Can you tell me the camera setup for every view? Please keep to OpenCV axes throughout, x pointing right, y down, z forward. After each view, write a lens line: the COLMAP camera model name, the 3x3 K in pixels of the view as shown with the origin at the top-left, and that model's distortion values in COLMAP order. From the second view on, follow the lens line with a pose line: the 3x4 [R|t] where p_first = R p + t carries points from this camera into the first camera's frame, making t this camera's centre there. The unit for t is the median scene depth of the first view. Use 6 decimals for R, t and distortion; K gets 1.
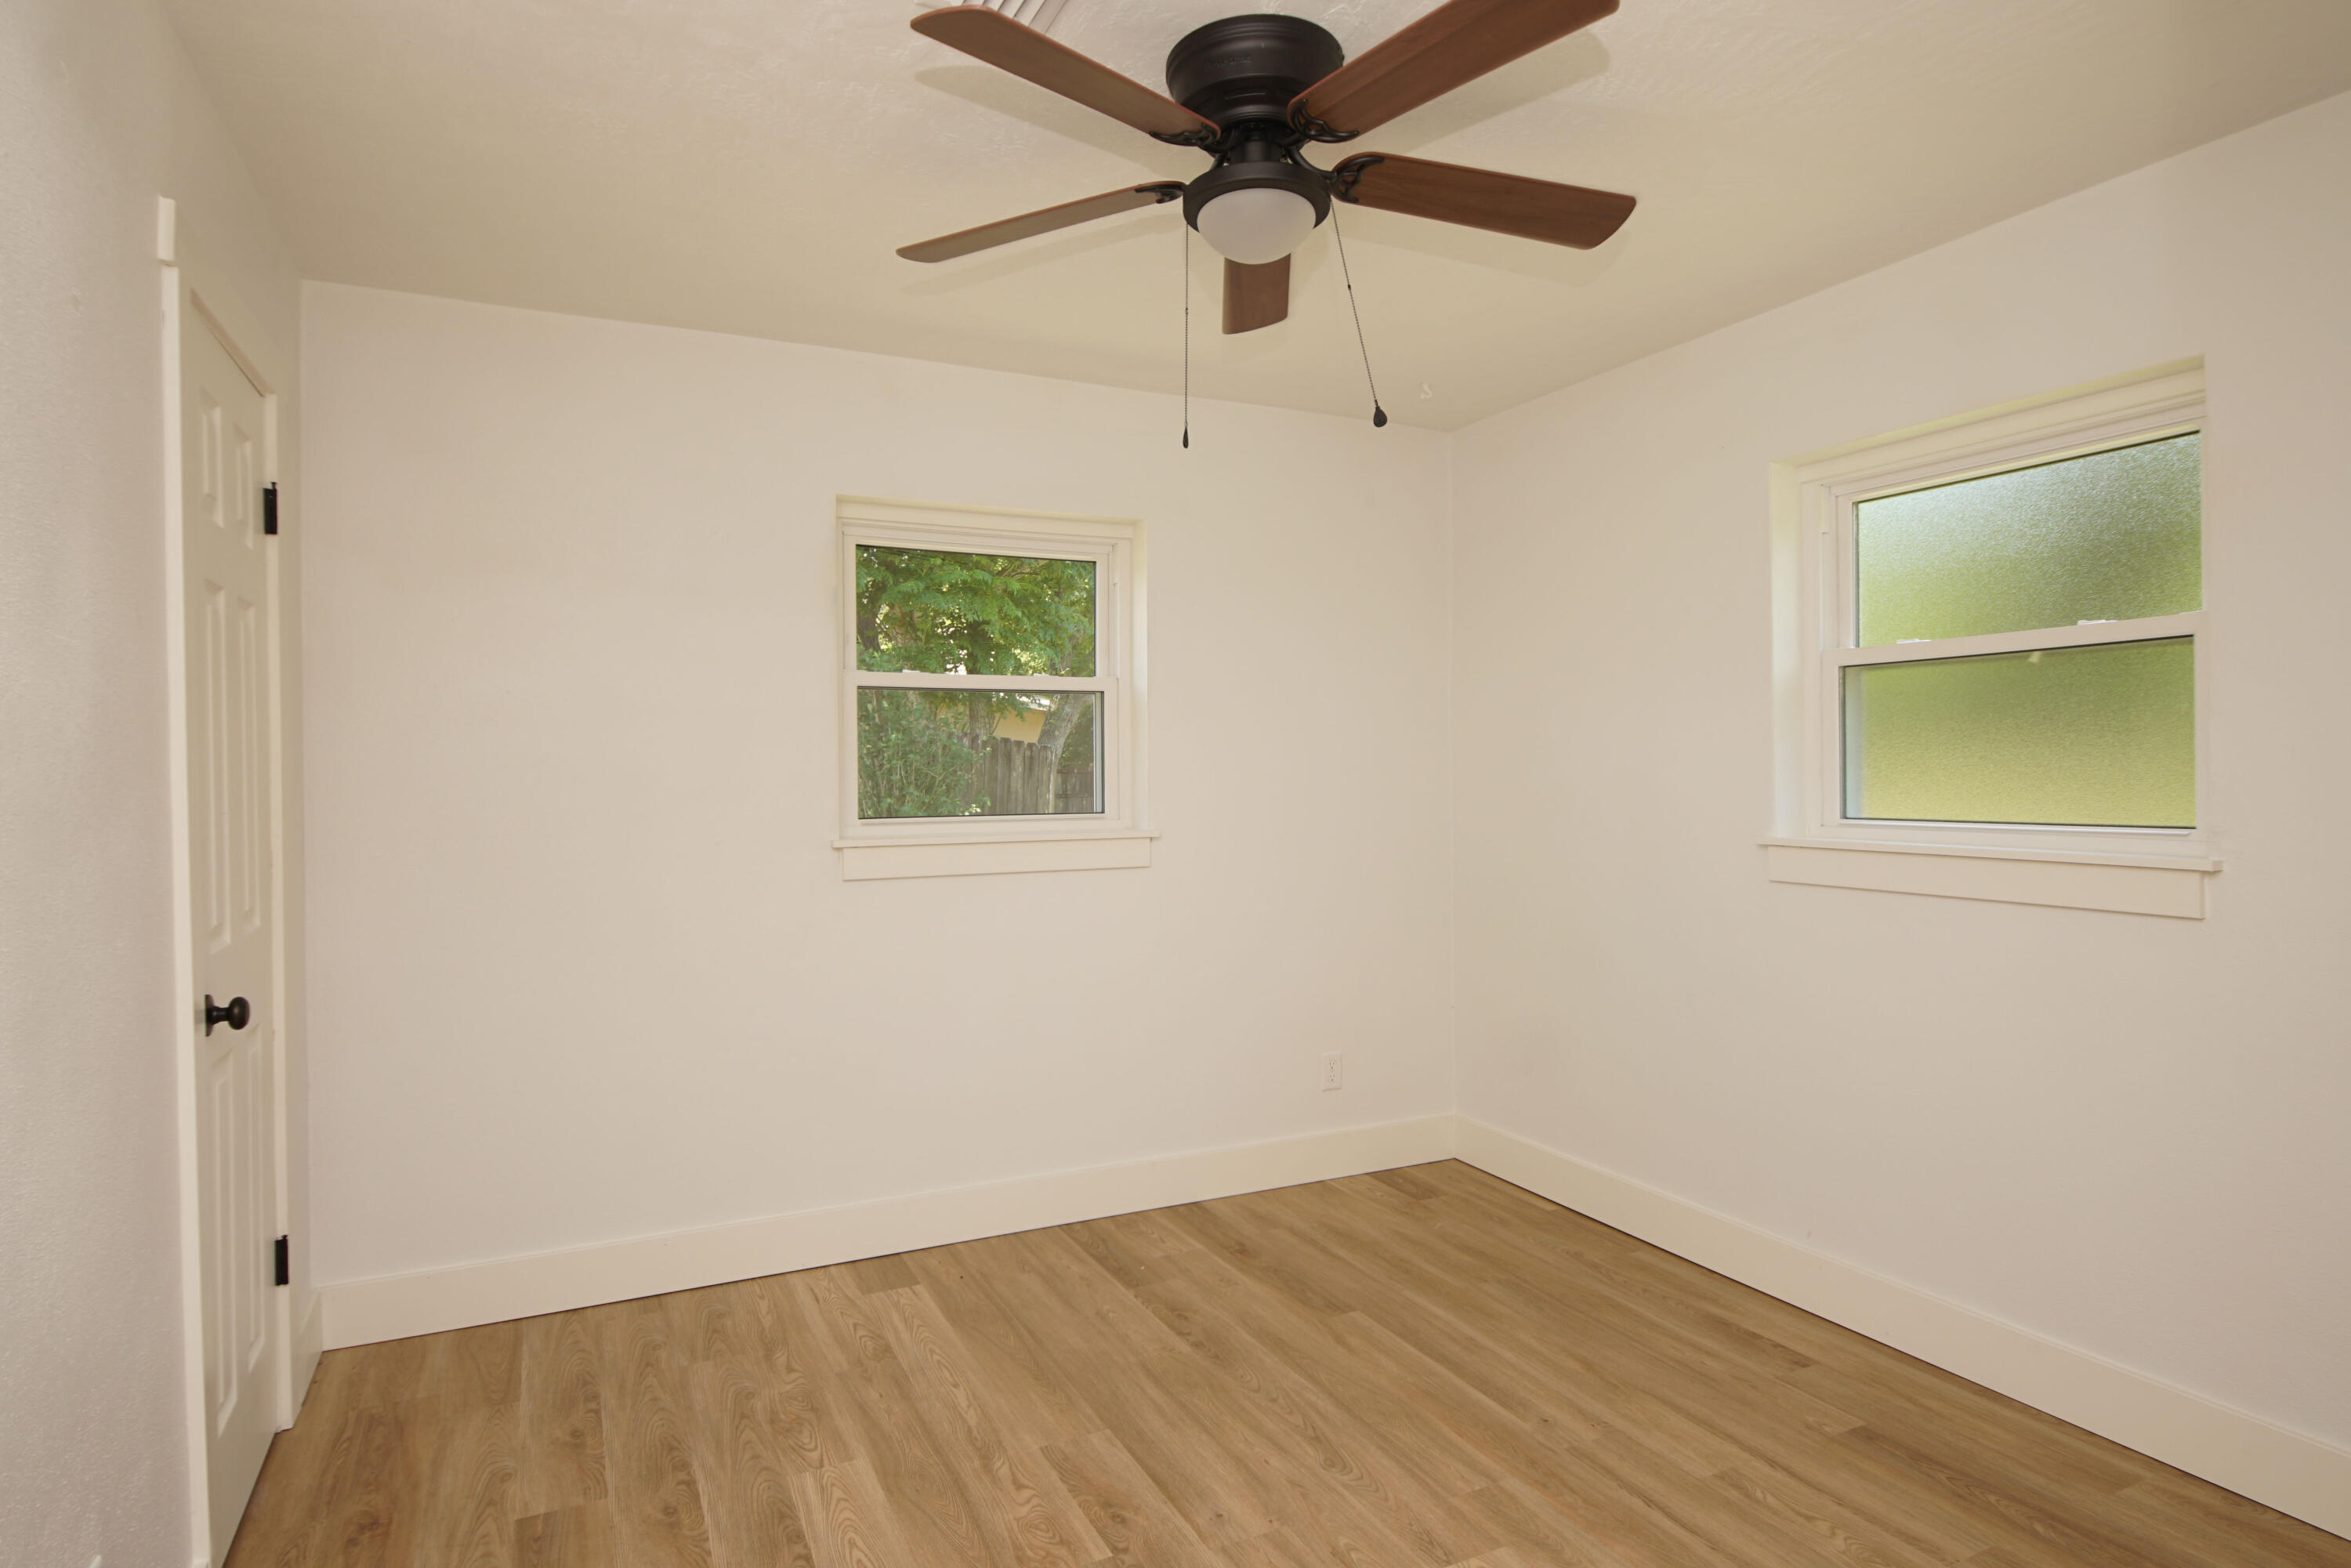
lens RADIAL K [[1243.4, 0, 1175.5], [0, 1243.4, 784.0], [0, 0, 1]] dist [0.002553, -0.015759]
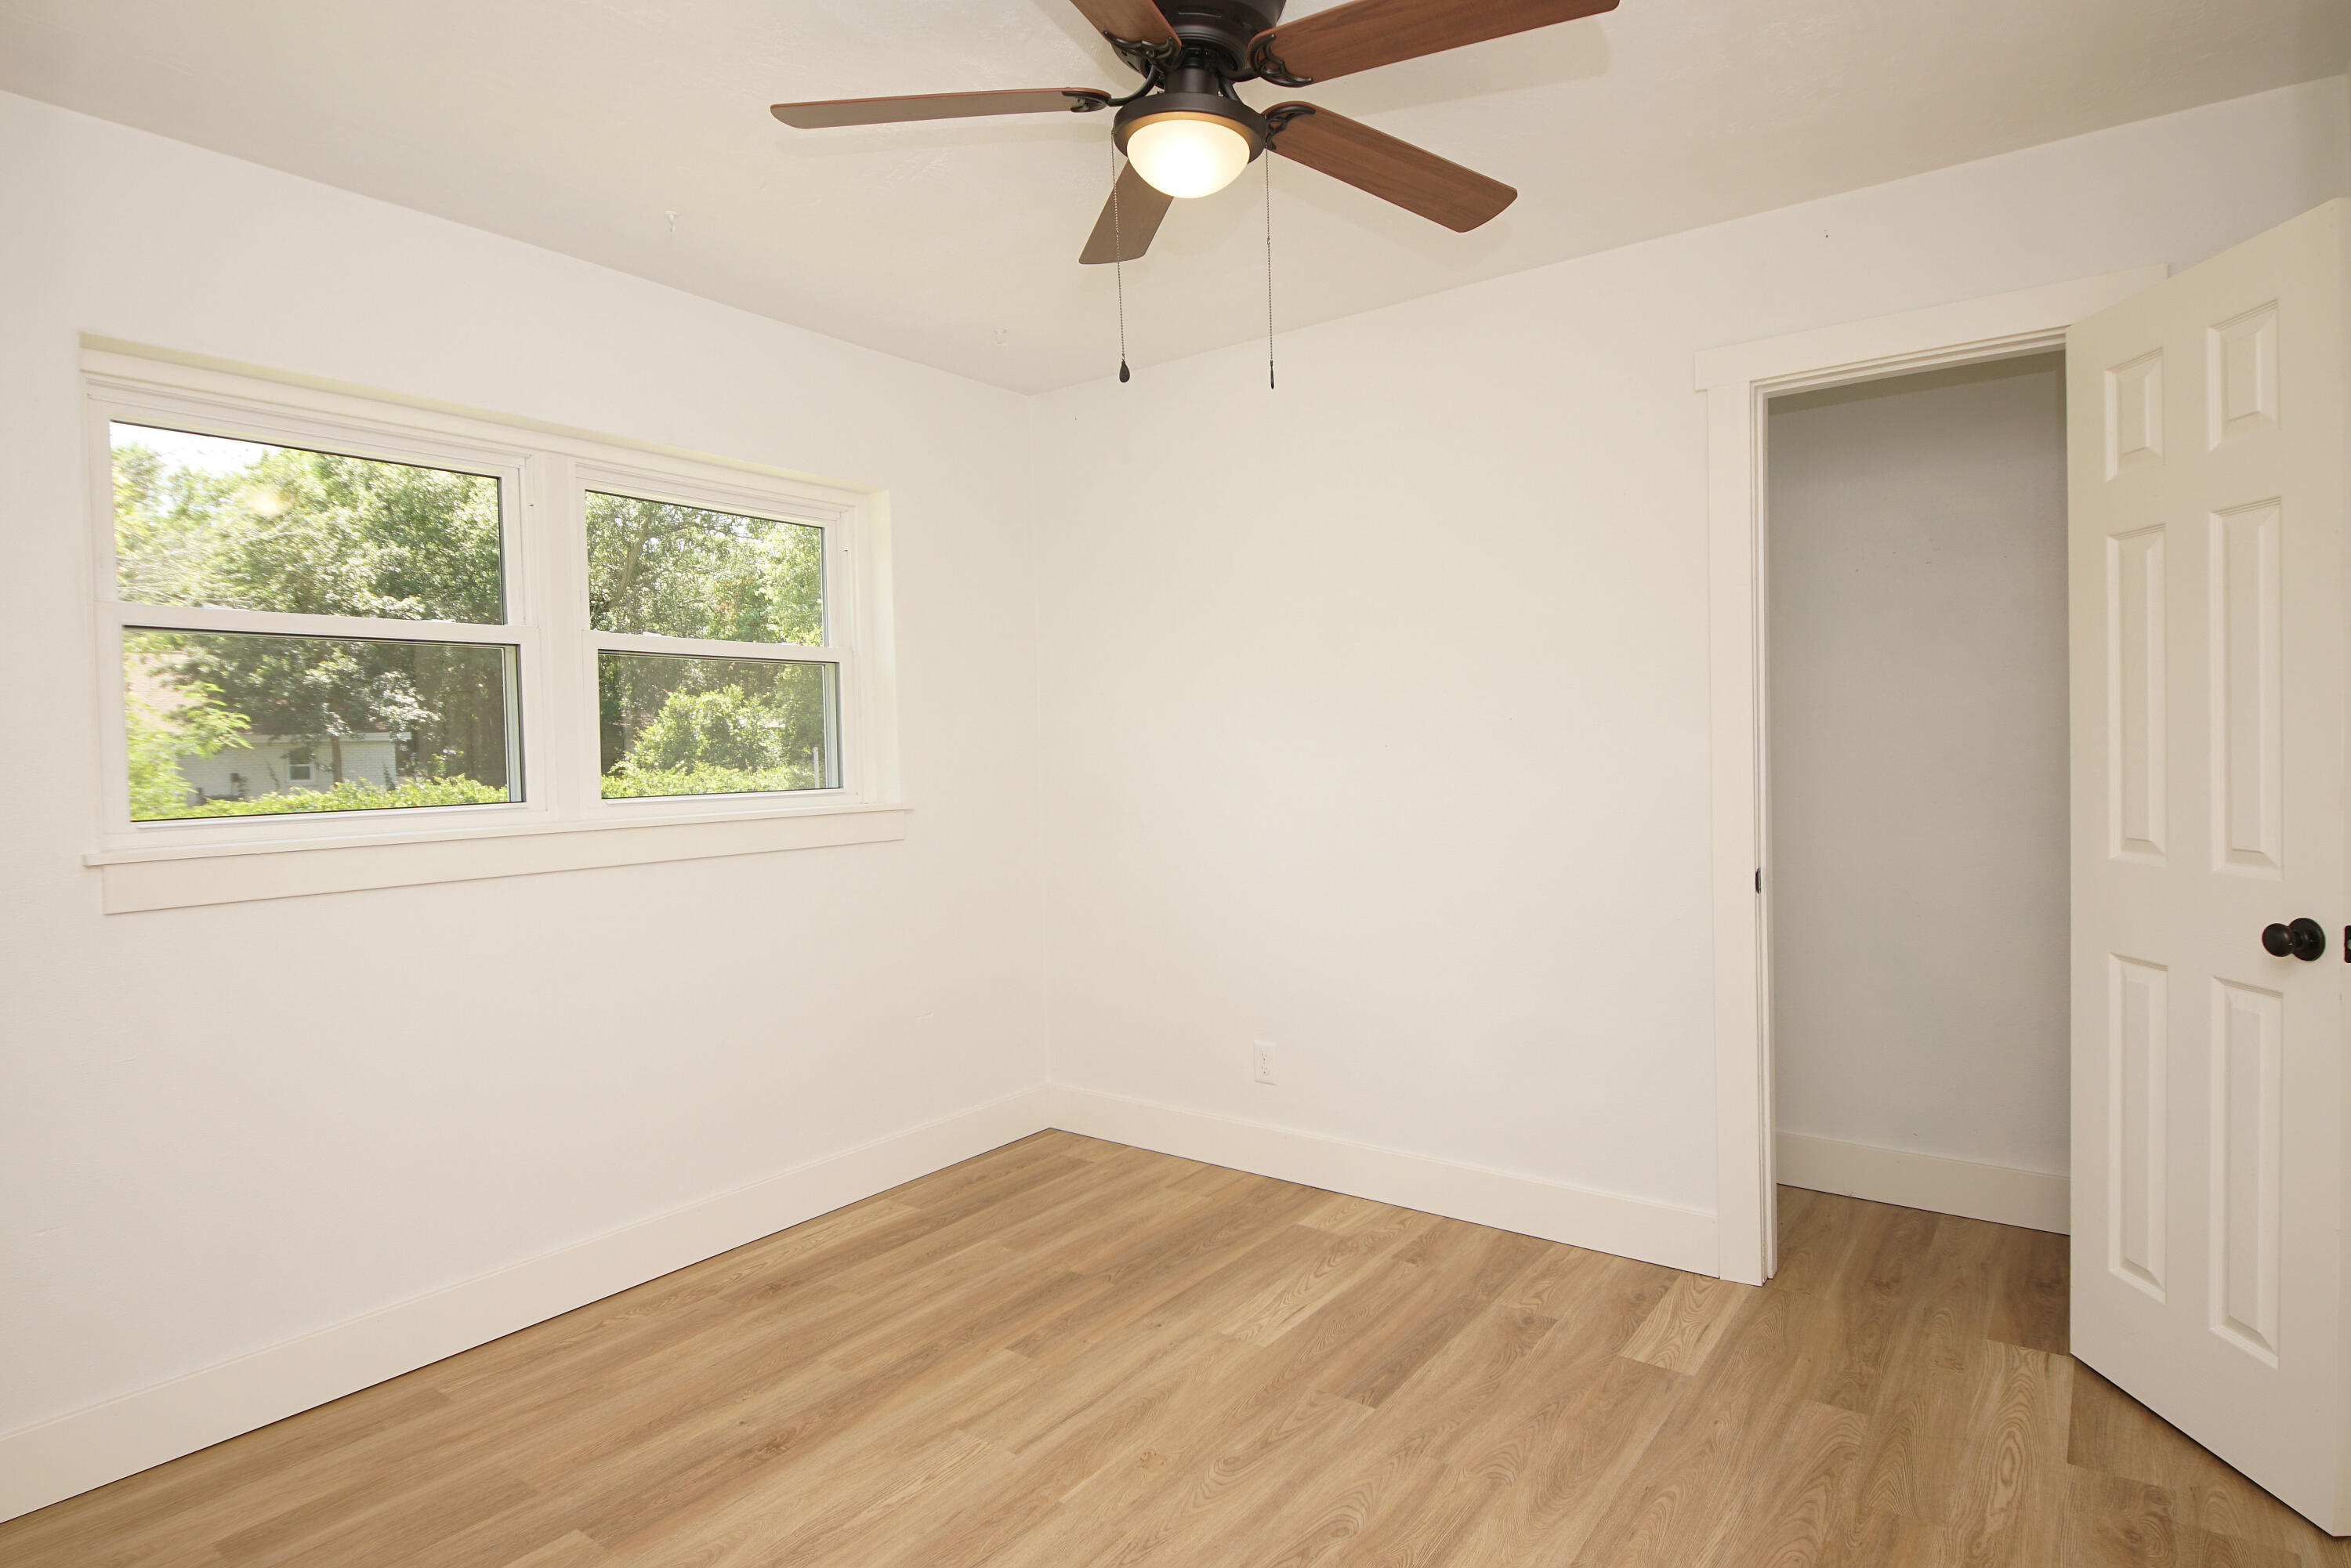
lens RADIAL K [[1260.0, 0, 1158.9], [0, 1260.0, 770.3], [0, 0, 1]] dist [0.034586, -0.034890]
pose [[0.895353, -0.037164, 0.443803, -0.401223], [0.031362, 0.999300, 0.020410, -0.002090], [-0.444251, -0.004356, 0.895892, 0.142243]]
